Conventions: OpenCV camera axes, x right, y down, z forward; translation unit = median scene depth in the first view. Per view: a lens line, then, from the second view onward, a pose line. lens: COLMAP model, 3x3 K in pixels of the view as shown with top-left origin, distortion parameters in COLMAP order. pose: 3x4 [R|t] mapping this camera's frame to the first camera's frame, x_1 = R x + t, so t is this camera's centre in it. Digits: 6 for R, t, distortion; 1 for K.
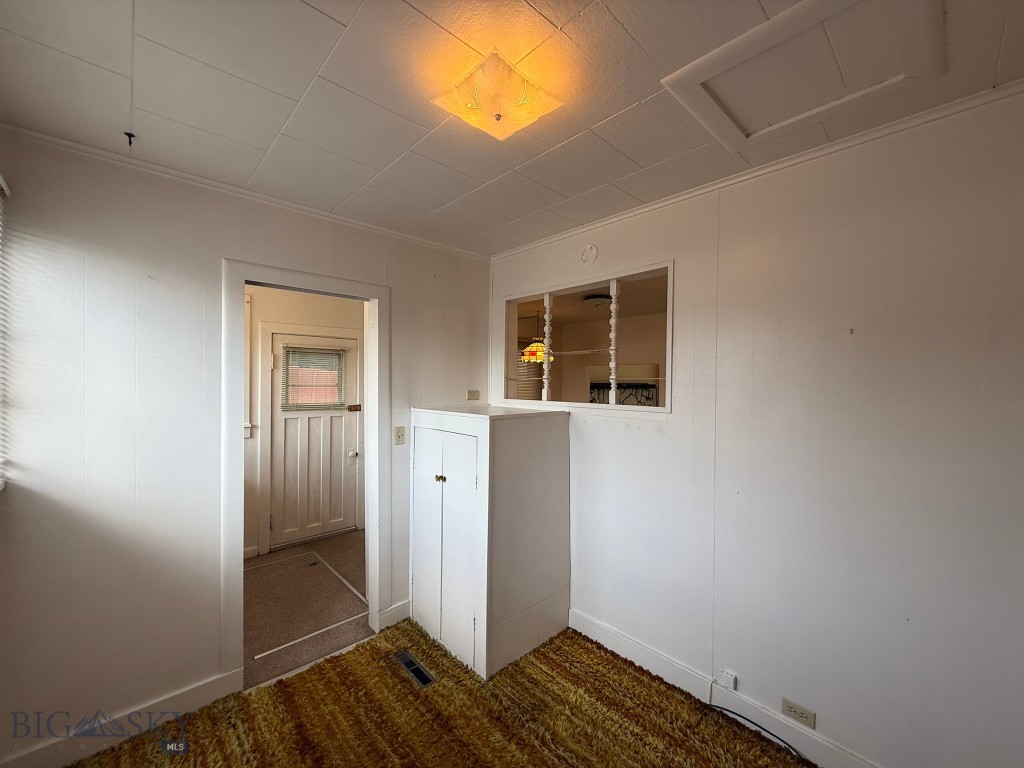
lens RADIAL K [[409.1, 0, 510.5], [0, 409.1, 383.2], [0, 0, 1]] dist [0.000315, -0.000379]
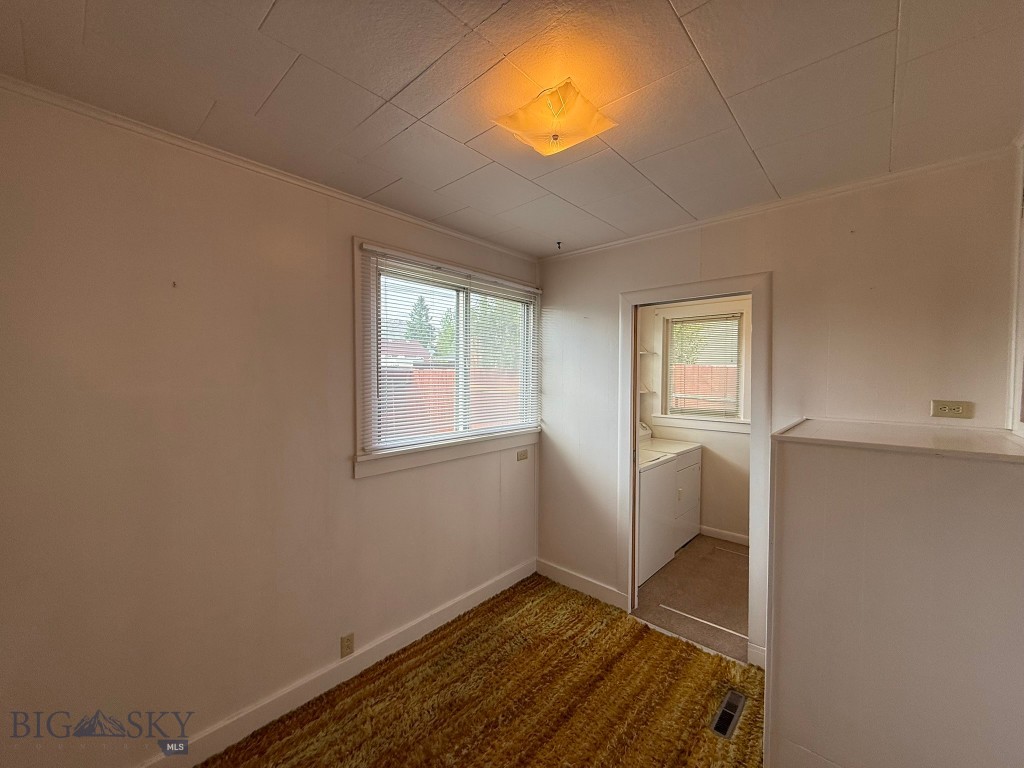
lens RADIAL K [[409.1, 0, 509.3], [0, 409.1, 383.3], [0, 0, 1]] dist [0.000315, -0.000379]
pose [[0.083992, 0.014610, -0.996359, 0.619269], [-0.005830, 0.999883, 0.014170, -0.016993], [0.996449, 0.004619, 0.084067, 0.481467]]
